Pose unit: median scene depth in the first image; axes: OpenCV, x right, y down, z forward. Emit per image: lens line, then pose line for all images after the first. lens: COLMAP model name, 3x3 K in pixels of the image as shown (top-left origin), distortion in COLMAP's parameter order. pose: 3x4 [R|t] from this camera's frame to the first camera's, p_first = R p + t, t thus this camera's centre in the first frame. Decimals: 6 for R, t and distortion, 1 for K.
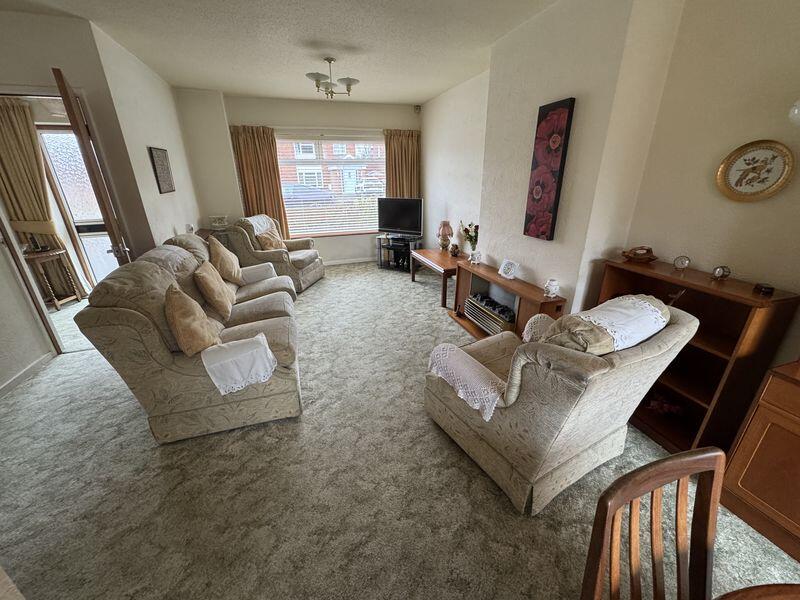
lens RADIAL K [[317.2, 0, 400.7], [0, 317.2, 299.4], [0, 0, 1]] dist [0.000345, -0.000390]
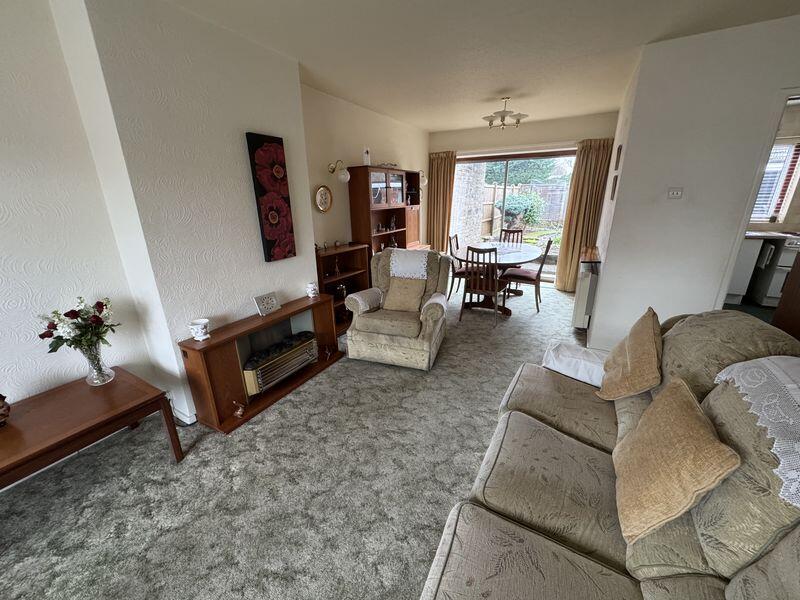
lens RADIAL K [[317.2, 0, 402.4], [0, 317.2, 297.1], [0, 0, 1]] dist [0.000345, -0.000390]
pose [[-0.669855, -0.210592, 0.712001, -0.634242], [0.288971, 0.809387, 0.511262, -0.532922], [-0.683952, 0.548219, -0.481317, 1.349206]]
